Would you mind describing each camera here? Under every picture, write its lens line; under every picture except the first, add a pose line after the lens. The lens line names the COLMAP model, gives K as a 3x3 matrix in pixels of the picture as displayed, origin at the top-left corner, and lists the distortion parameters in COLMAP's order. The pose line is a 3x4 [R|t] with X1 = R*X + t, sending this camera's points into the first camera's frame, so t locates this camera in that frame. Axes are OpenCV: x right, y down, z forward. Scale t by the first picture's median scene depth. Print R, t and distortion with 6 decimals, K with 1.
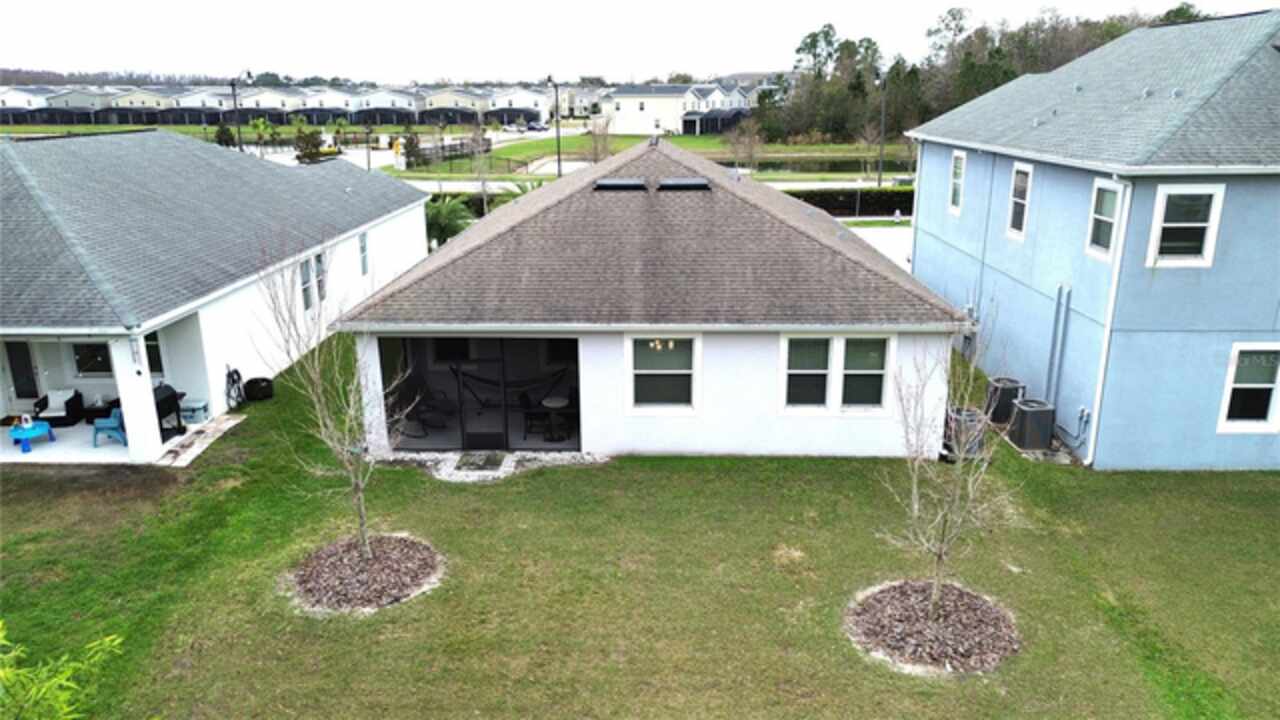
lens RADIAL K [[907.6, 0, 637.4], [0, 907.6, 356.8], [0, 0, 1]] dist [0.047186, -0.015121]
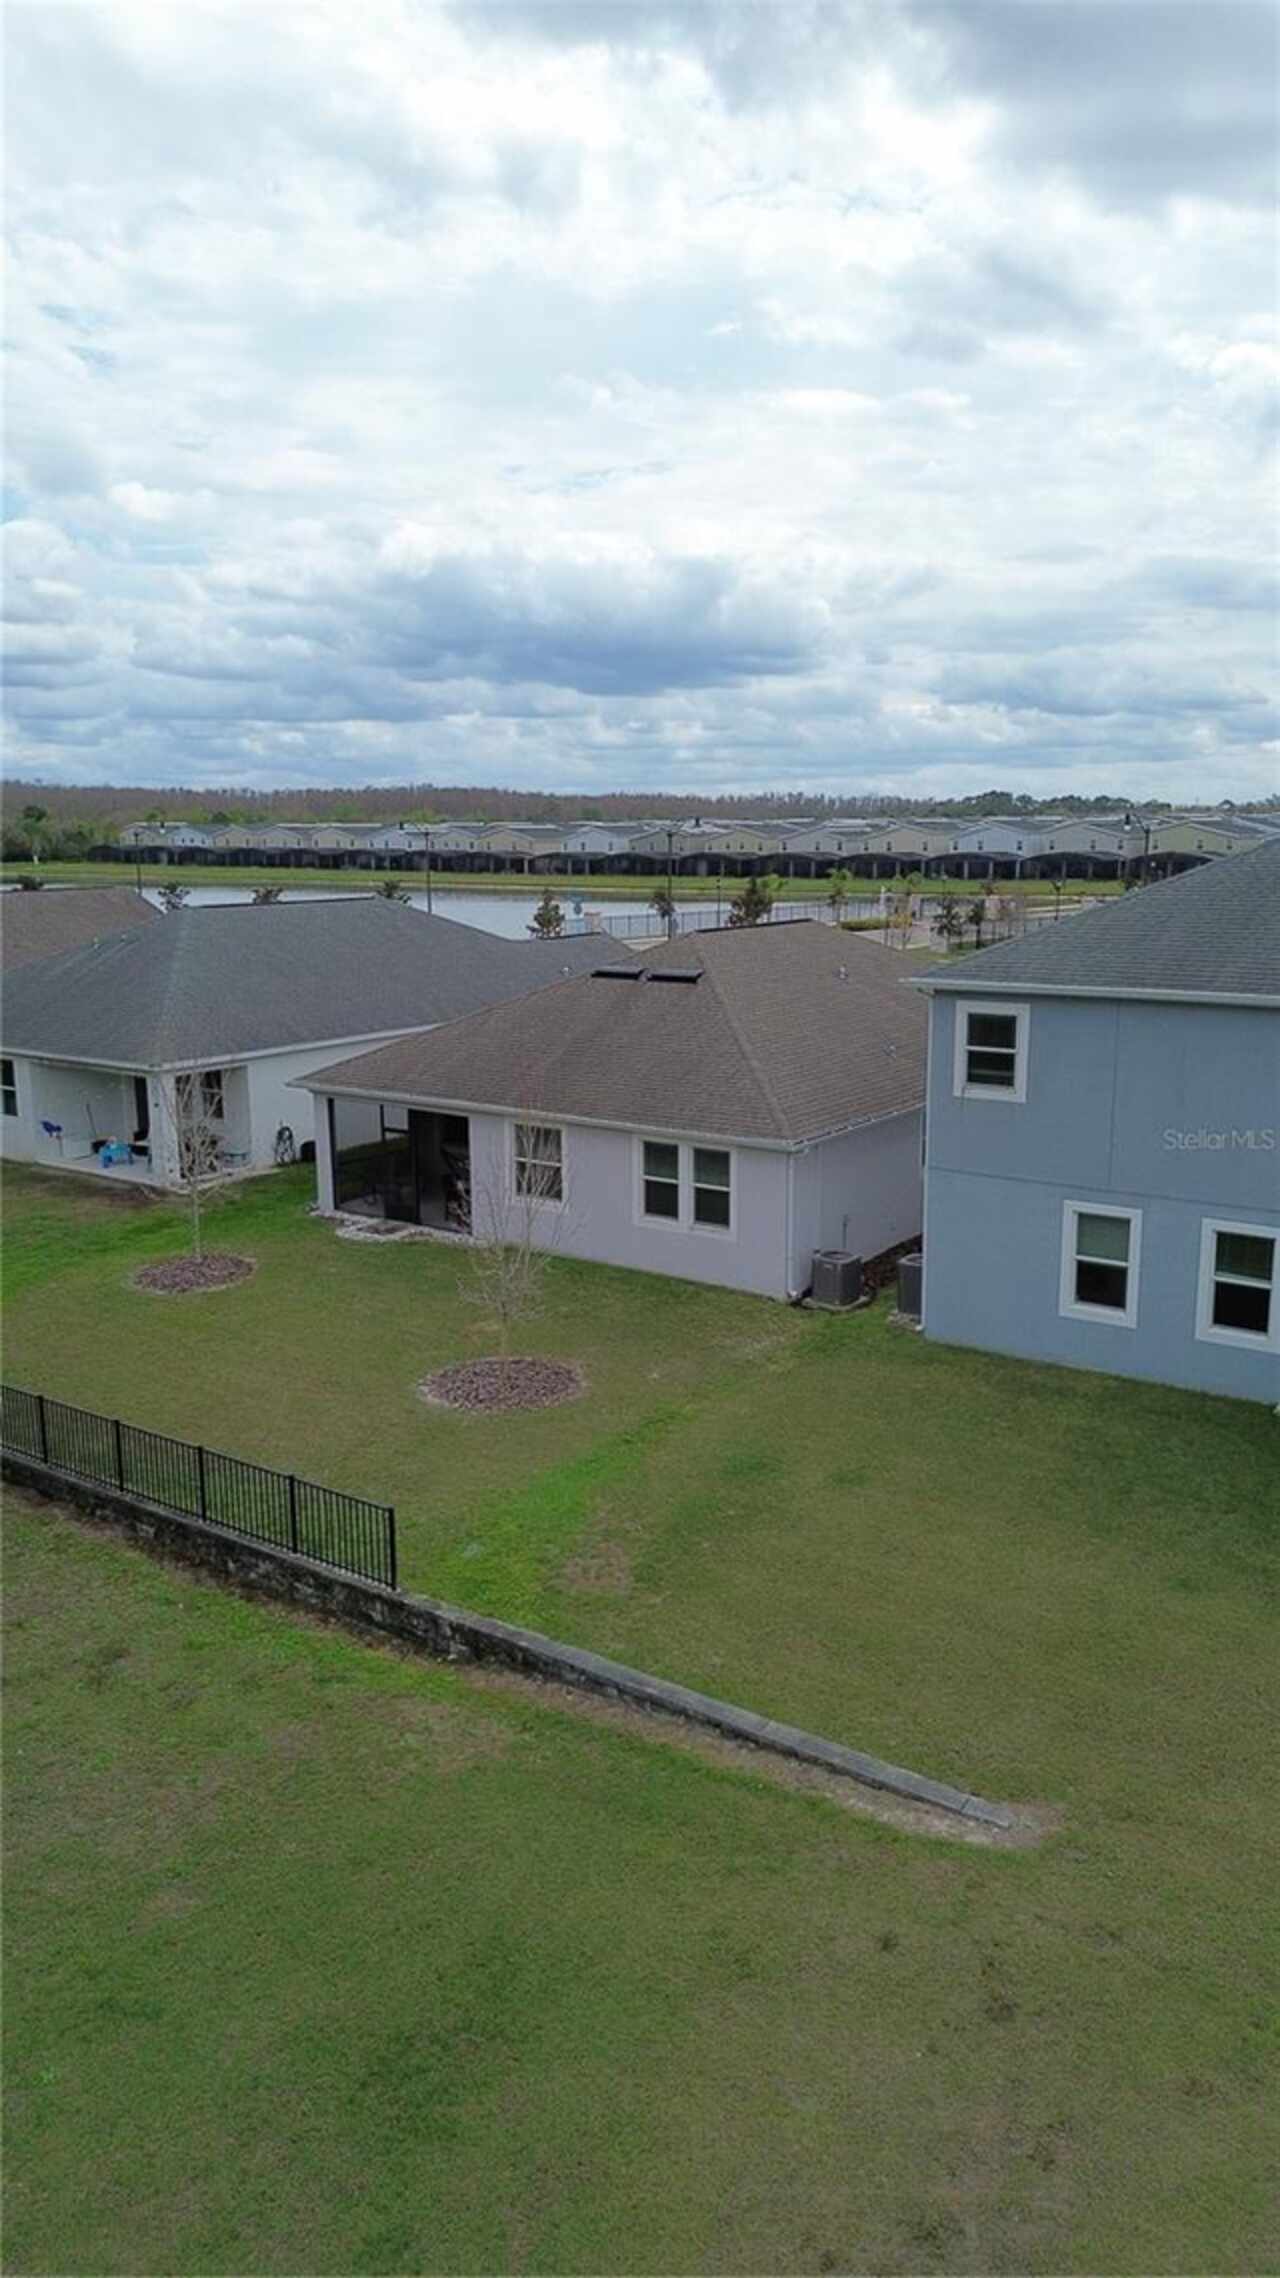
lens RADIAL K [[1601.7, 0, 640.2], [0, 1601.7, 1148.3], [0, 0, 1]] dist [0.108229, 0.001283]
pose [[0.827303, 0.111682, -0.550542, 1.060006], [-0.155947, 0.987177, -0.034085, 0.043669], [0.539676, 0.114054, 0.834111, -0.367736]]
